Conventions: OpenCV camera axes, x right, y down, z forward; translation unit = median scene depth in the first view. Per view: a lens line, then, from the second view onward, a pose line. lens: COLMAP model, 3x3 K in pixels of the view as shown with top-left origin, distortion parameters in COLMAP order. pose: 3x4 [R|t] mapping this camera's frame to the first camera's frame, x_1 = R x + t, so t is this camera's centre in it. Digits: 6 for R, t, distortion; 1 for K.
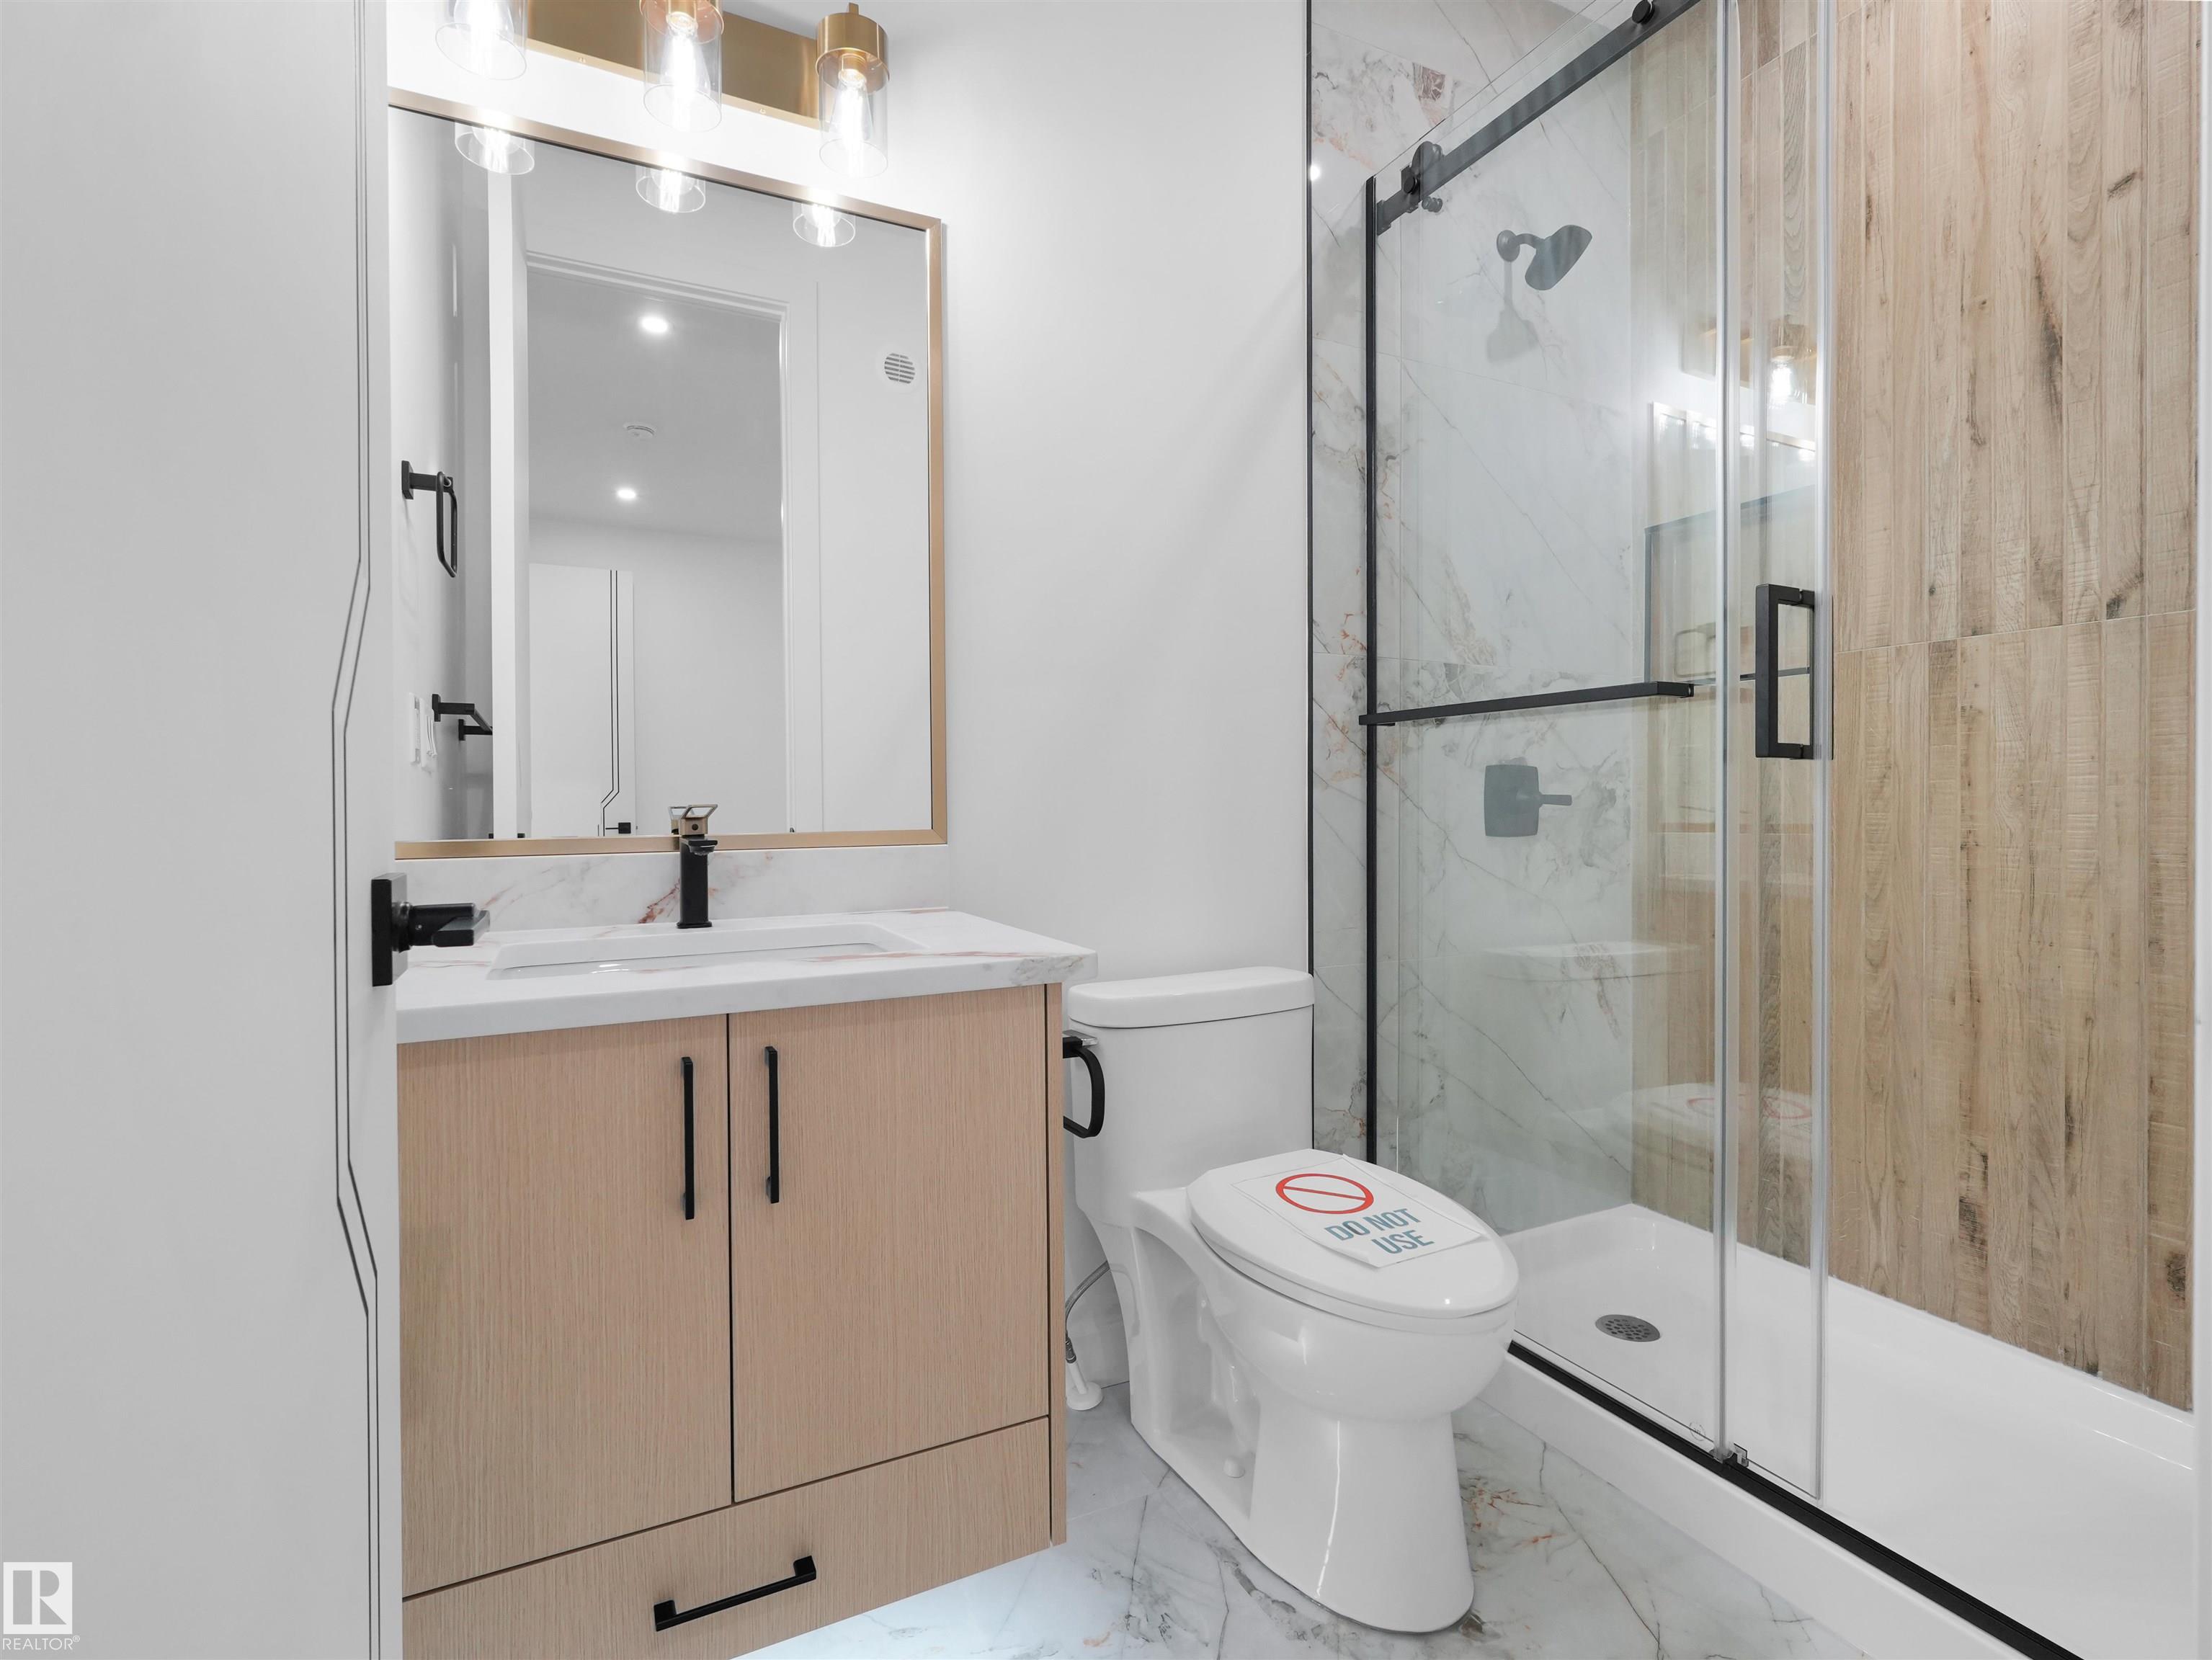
lens RADIAL K [[1079.3, 0, 1104.7], [0, 1079.3, 825.0], [0, 0, 1]] dist [-0.001642, 0.000466]
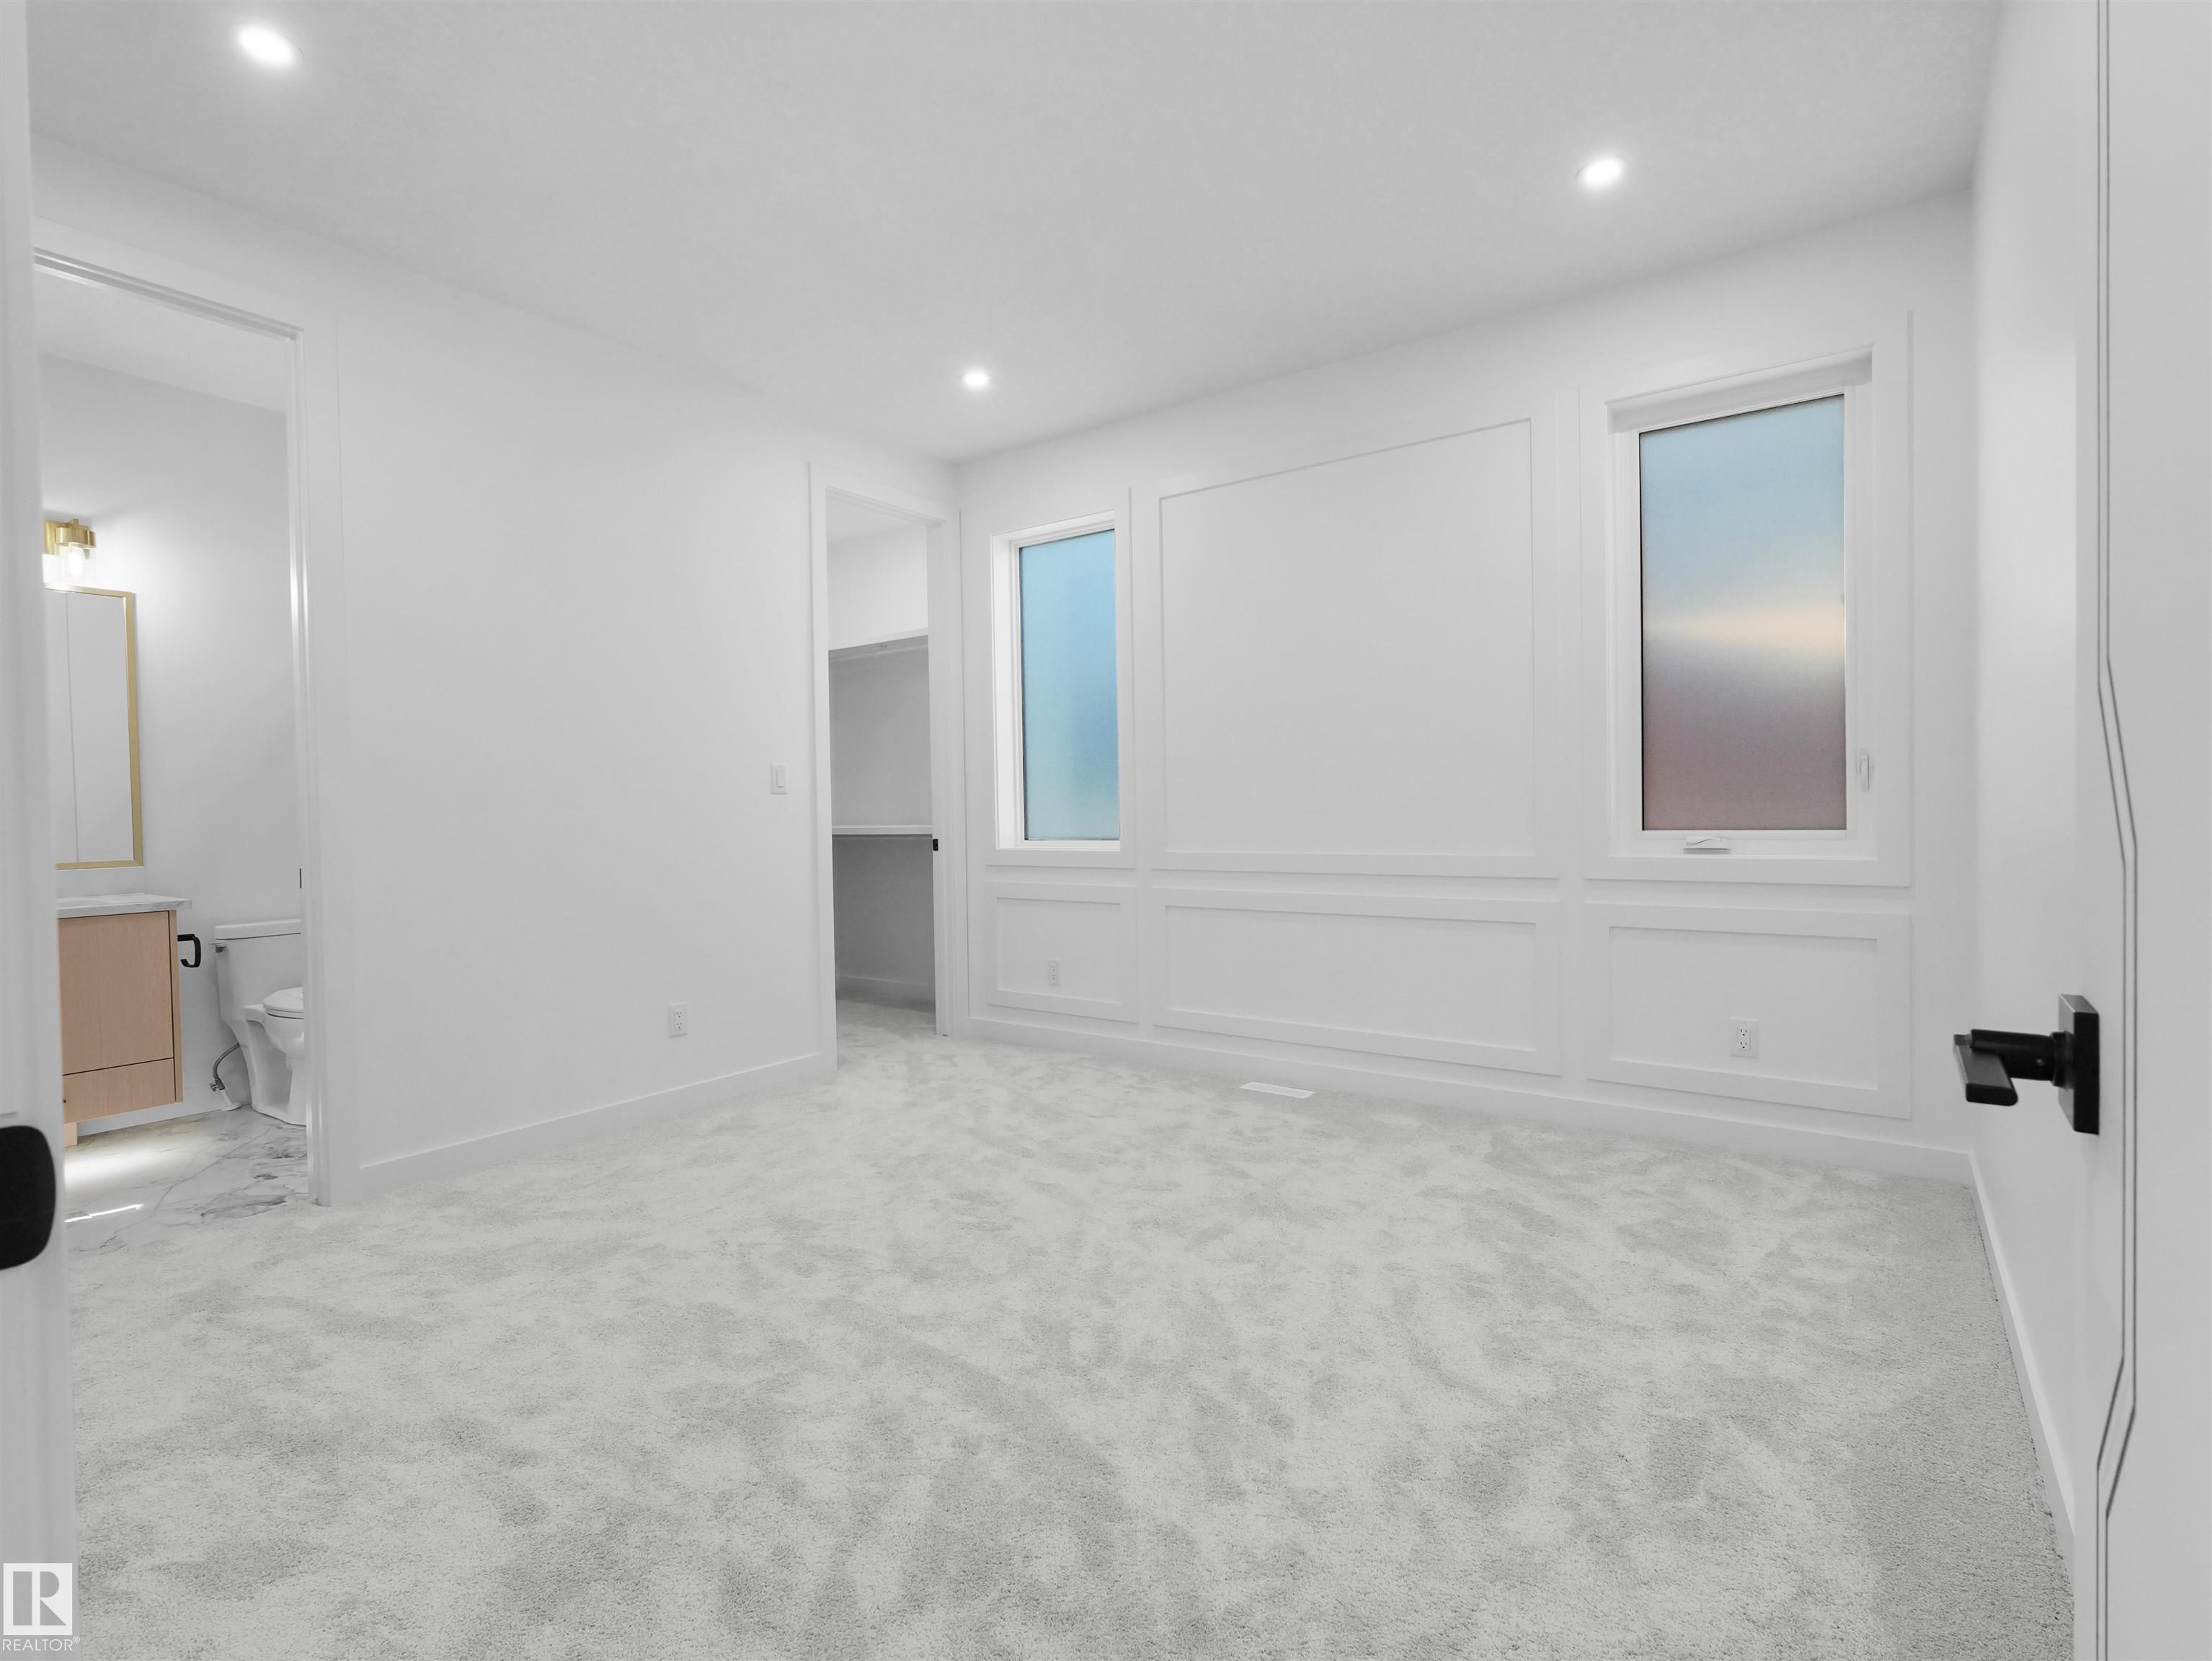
lens RADIAL K [[1079.4, 0, 1144.7], [0, 1079.4, 860.6], [0, 0, 1]] dist [-0.001642, 0.000466]
pose [[0.880482, -0.020910, 0.473619, 0.810184], [0.016118, 0.999770, 0.014175, 0.009374], [-0.473806, -0.004847, 0.880616, -2.553944]]
